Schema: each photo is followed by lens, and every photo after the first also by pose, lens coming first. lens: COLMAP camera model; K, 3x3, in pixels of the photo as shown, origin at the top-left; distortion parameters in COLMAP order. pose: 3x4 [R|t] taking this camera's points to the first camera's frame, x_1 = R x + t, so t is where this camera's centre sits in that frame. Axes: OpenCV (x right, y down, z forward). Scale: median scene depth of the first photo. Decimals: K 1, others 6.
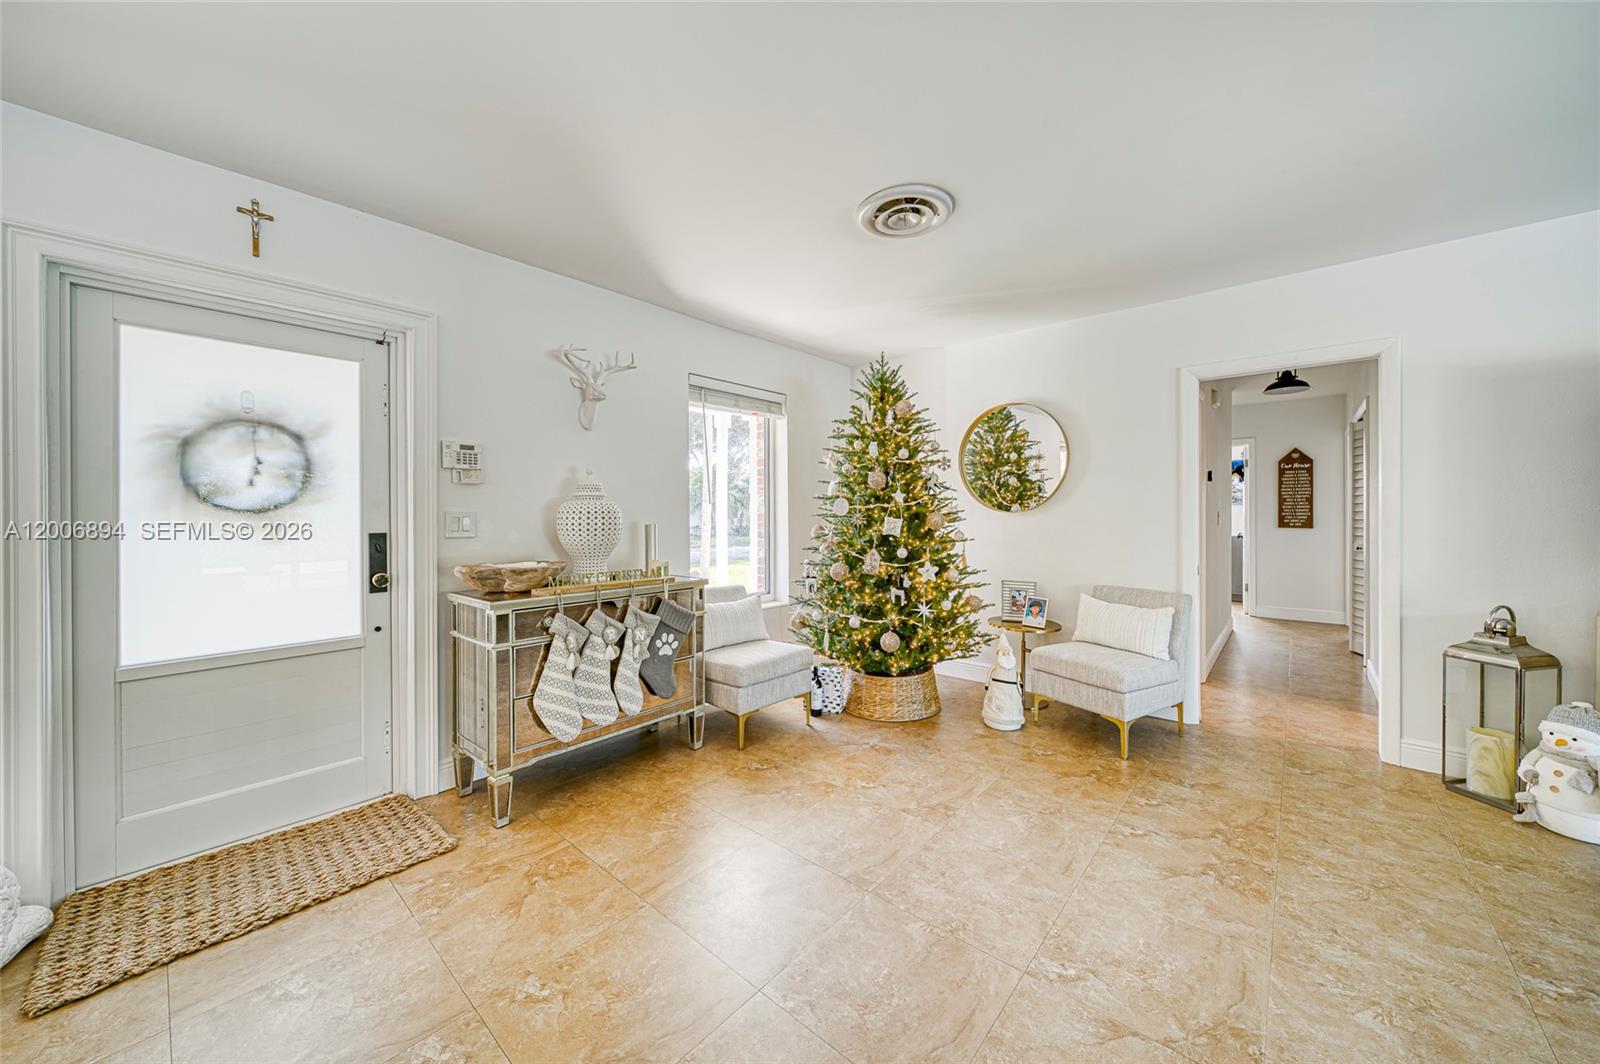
lens RADIAL K [[566.8, 0, 817.9], [0, 566.8, 512.2], [0, 0, 1]] dist [0.002078, -0.001637]
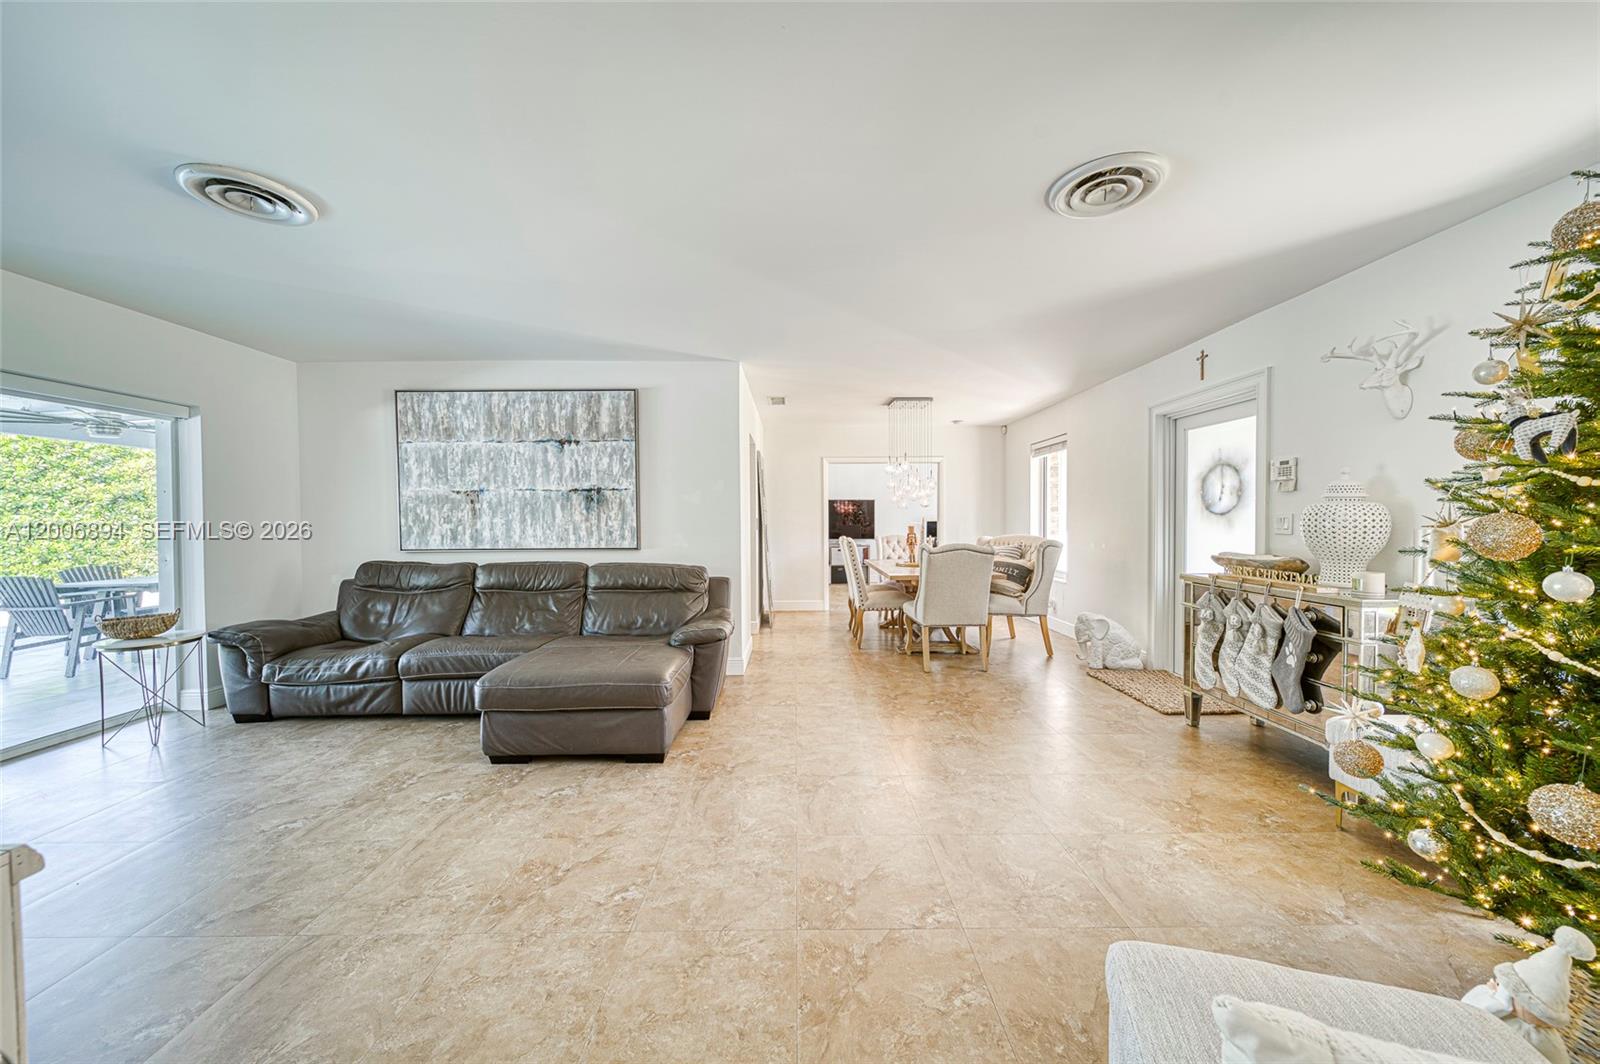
lens RADIAL K [[566.8, 0, 801.6], [0, 566.8, 529.5], [0, 0, 1]] dist [0.002078, -0.001637]
pose [[-0.753763, 0.023624, -0.656721, 1.263680], [0.014885, 0.999711, 0.018878, -0.007308], [0.656977, 0.004454, -0.753897, 1.540788]]
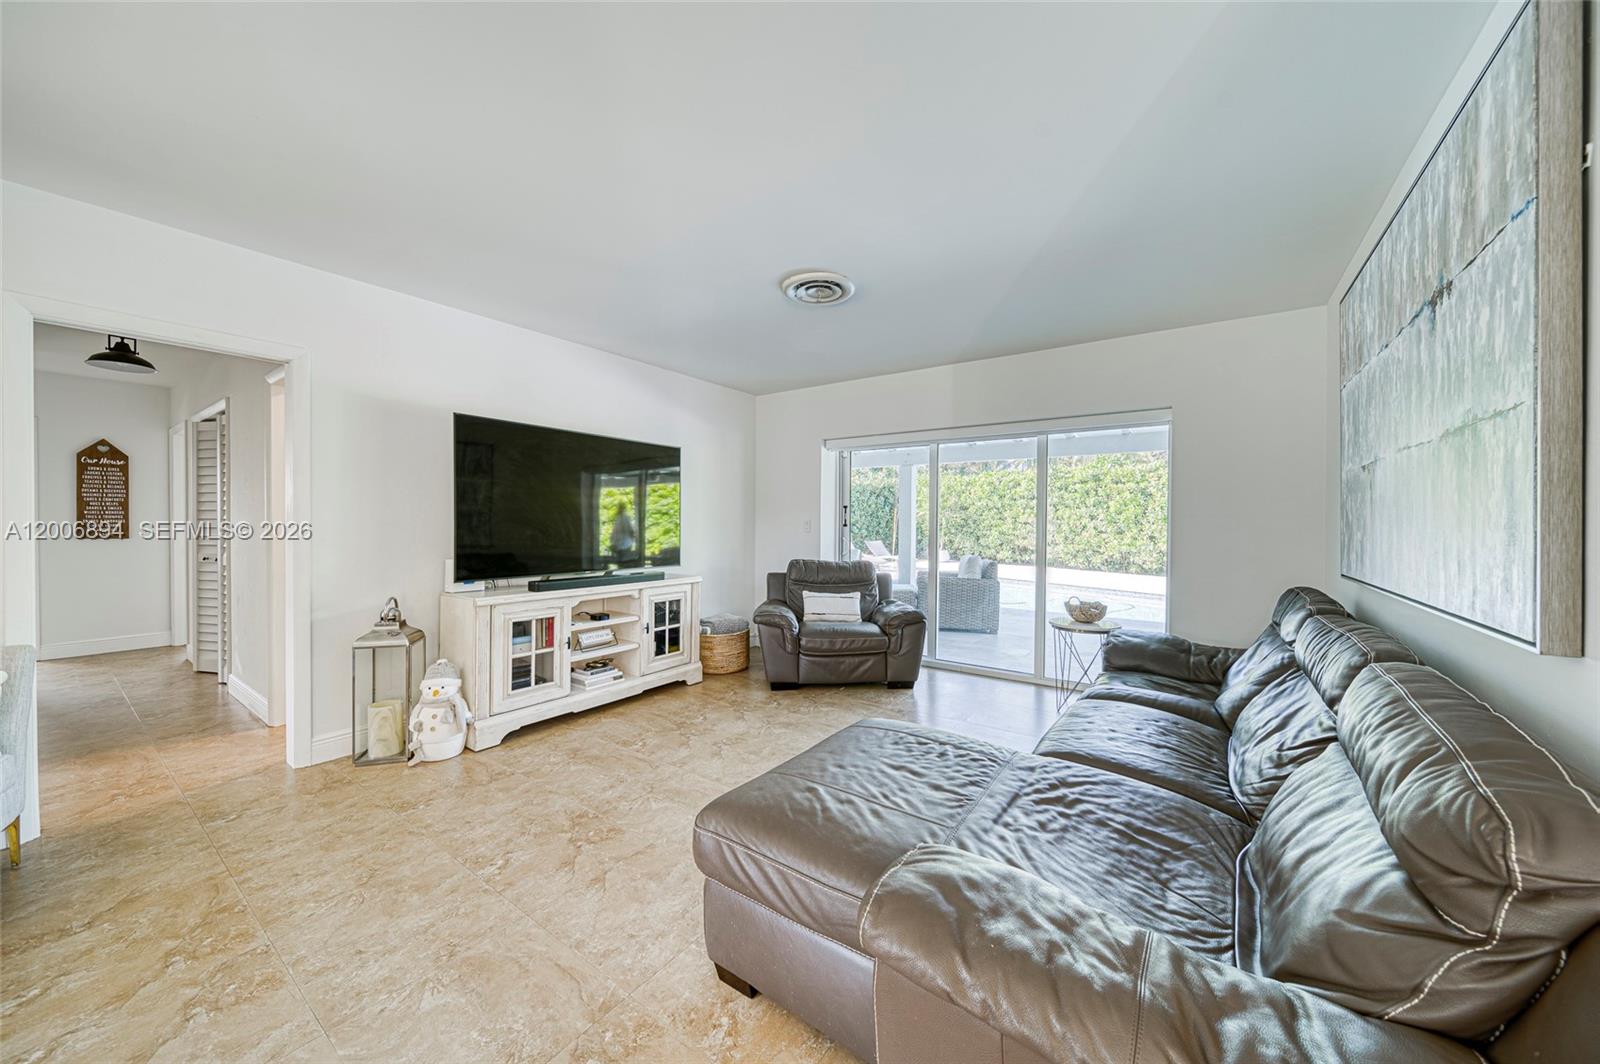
lens RADIAL K [[566.8, 0, 787.0], [0, 566.8, 527.8], [0, 0, 1]] dist [0.002078, -0.001637]
pose [[-0.068008, -0.011607, 0.997617, -0.078317], [-0.003956, 0.999928, 0.011364, -0.001719], [-0.997677, -0.003173, -0.068049, 0.264882]]
